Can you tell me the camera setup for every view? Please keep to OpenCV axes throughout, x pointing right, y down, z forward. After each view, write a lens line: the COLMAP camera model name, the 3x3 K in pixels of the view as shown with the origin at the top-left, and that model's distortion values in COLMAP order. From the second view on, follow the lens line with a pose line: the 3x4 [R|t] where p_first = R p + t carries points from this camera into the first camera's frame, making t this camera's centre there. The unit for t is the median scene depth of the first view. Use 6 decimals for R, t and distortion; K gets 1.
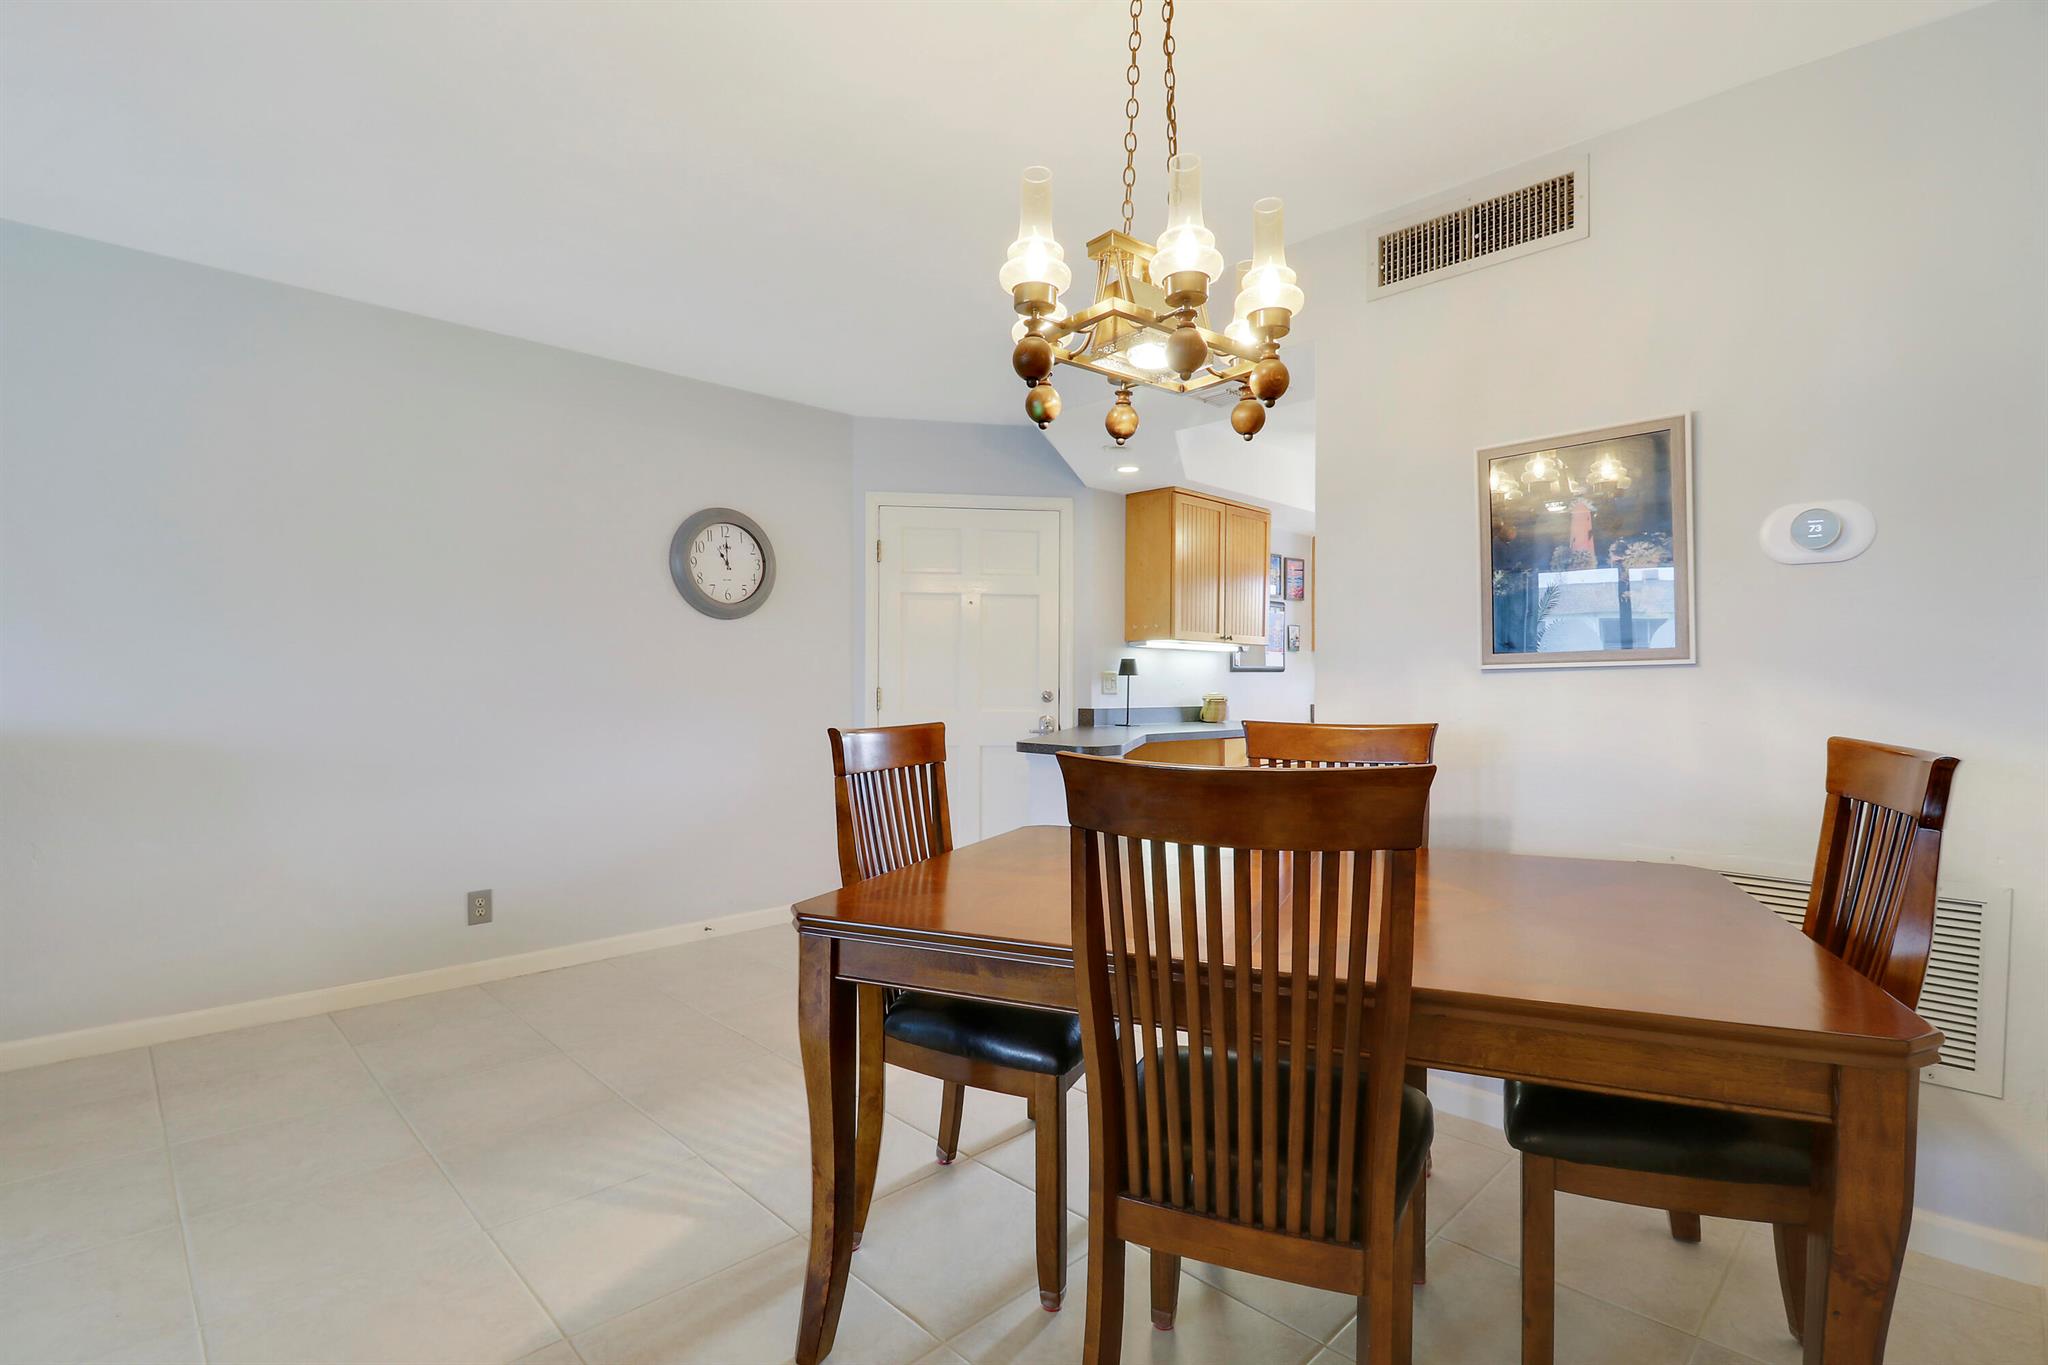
lens RADIAL K [[949.2, 0, 1033.6], [0, 949.2, 682.7], [0, 0, 1]] dist [0.033175, -0.029367]
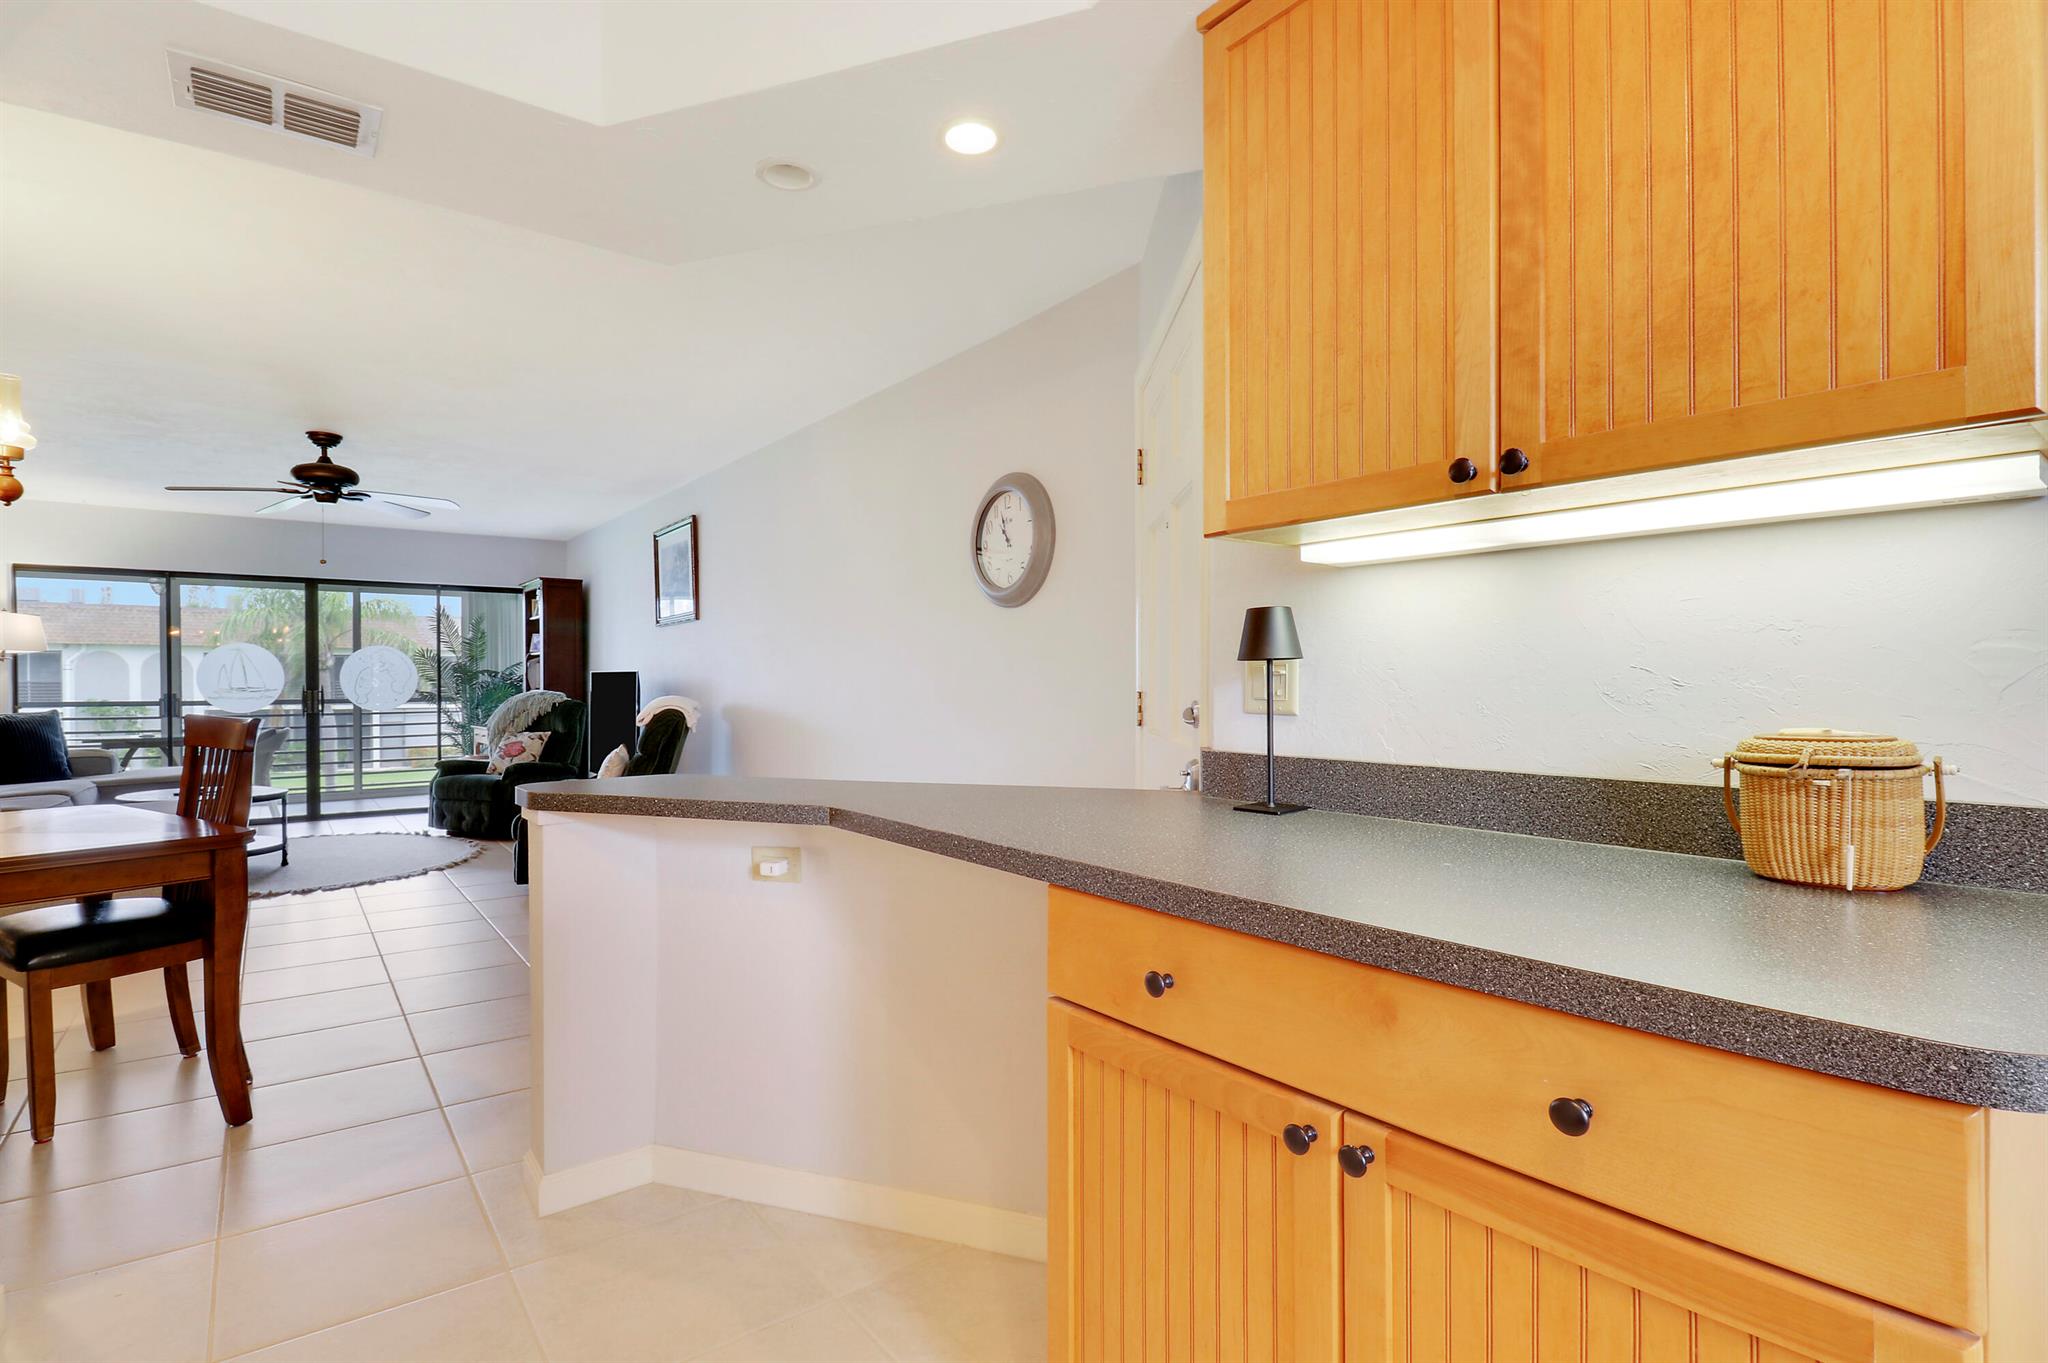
lens RADIAL K [[986.9, 0, 1013.8], [0, 986.9, 682.9], [0, 0, 1]] dist [-0.006150, 0.000357]
pose [[-0.131804, -0.002318, -0.991273, 0.455019], [0.002857, 0.999992, -0.002718, 0.002251], [0.991272, -0.003190, -0.131796, 0.952580]]
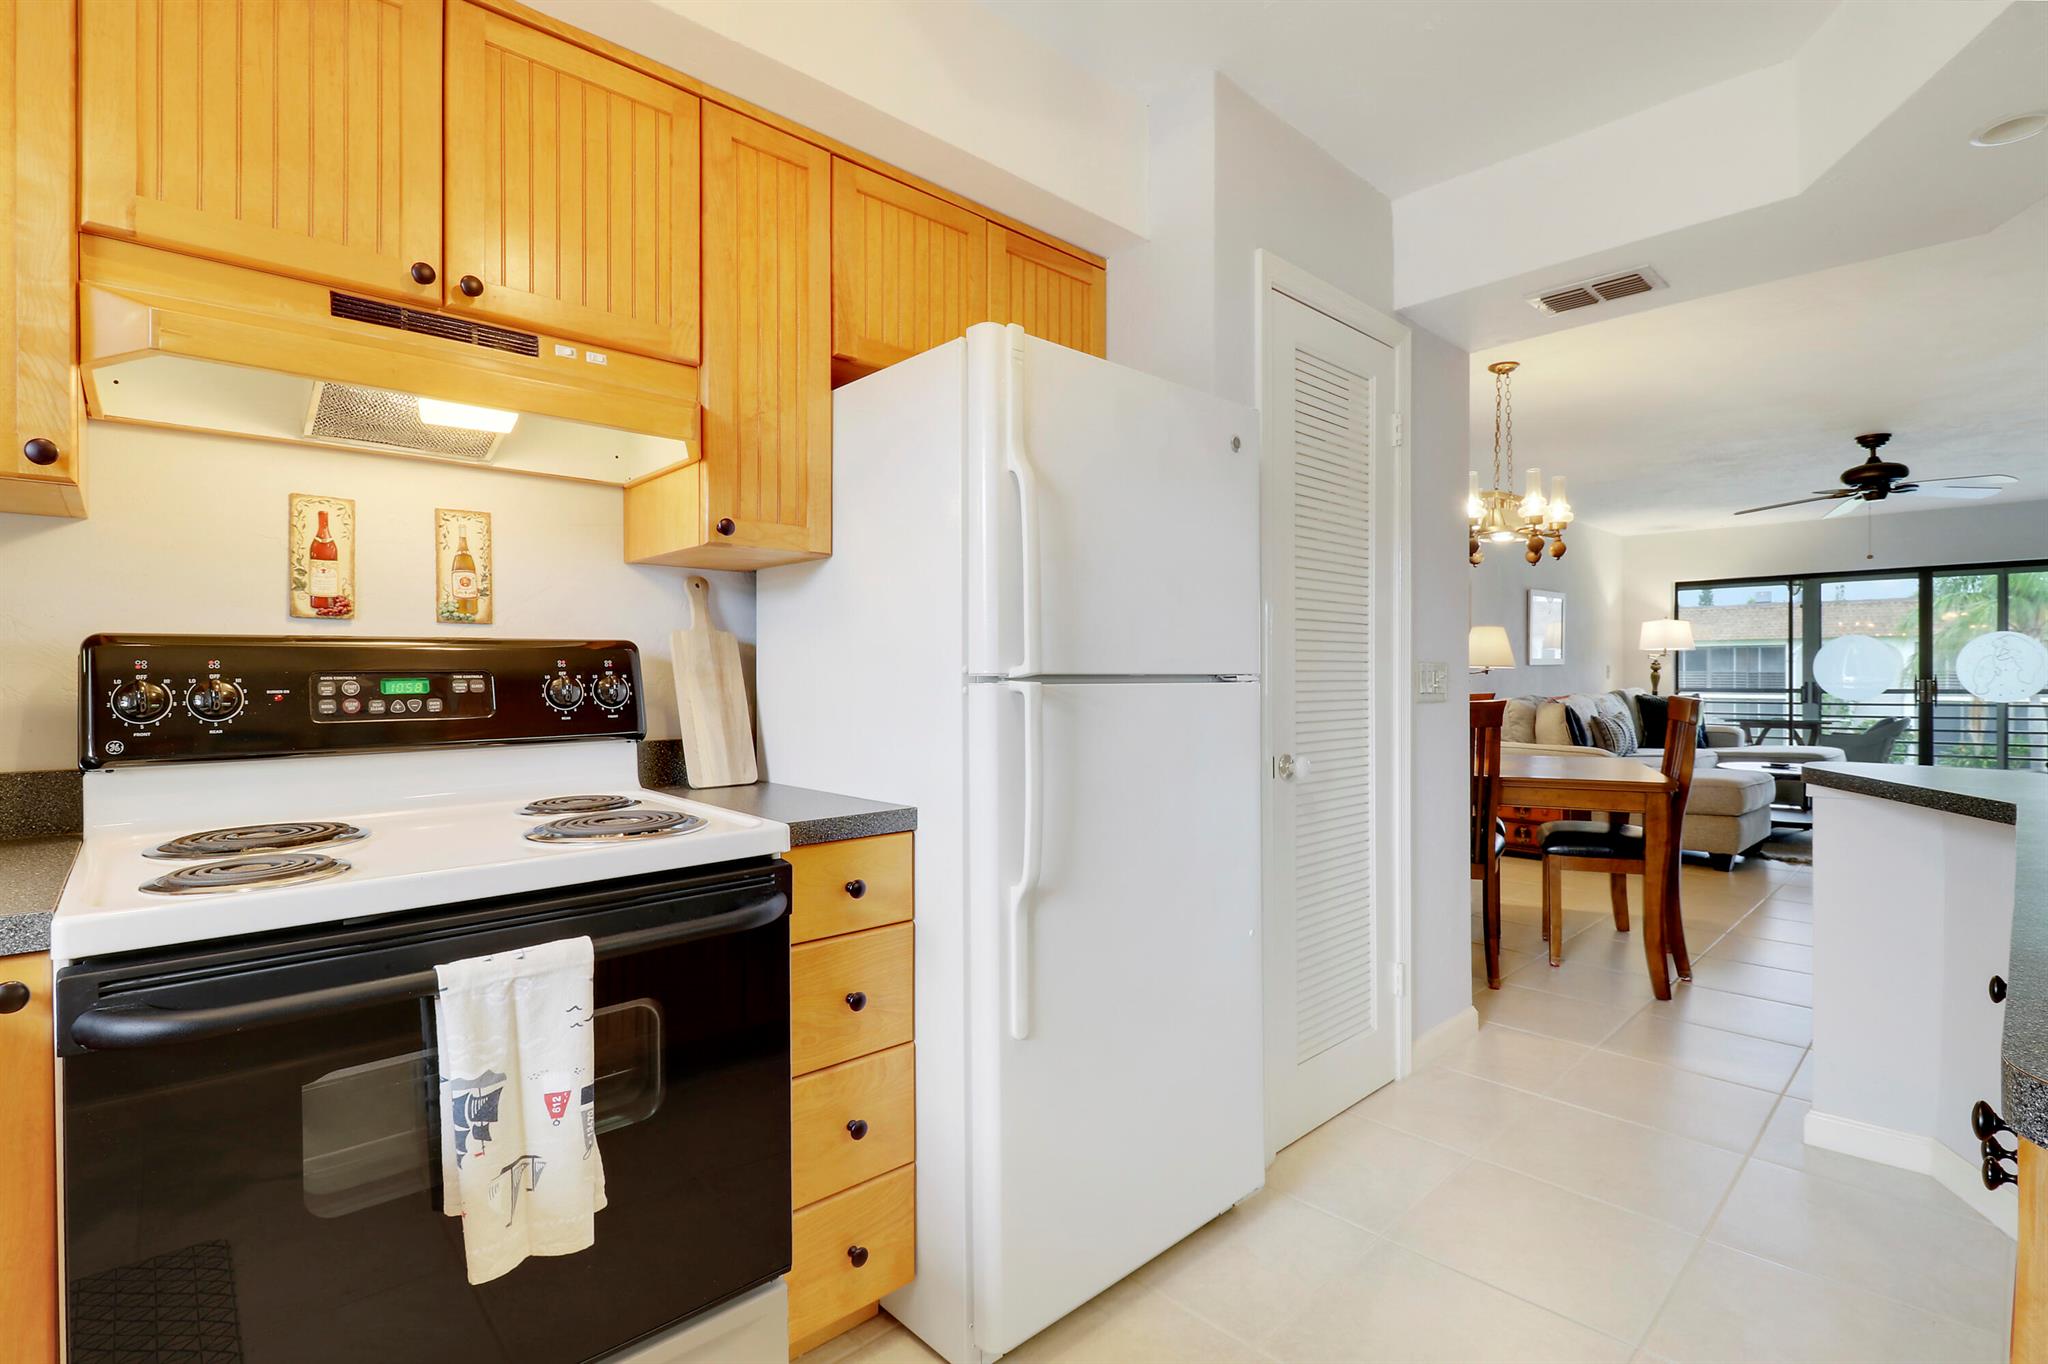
lens RADIAL K [[971.0, 0, 1024.0], [0, 971.0, 682.0], [0, 0, 1]] dist [-0.025072, 0.000014]
pose [[-0.999828, -0.001123, 0.018496, 0.438966], [-0.000991, 0.999974, 0.007159, 0.000054], [-0.018504, 0.007139, -0.999803, 1.164416]]
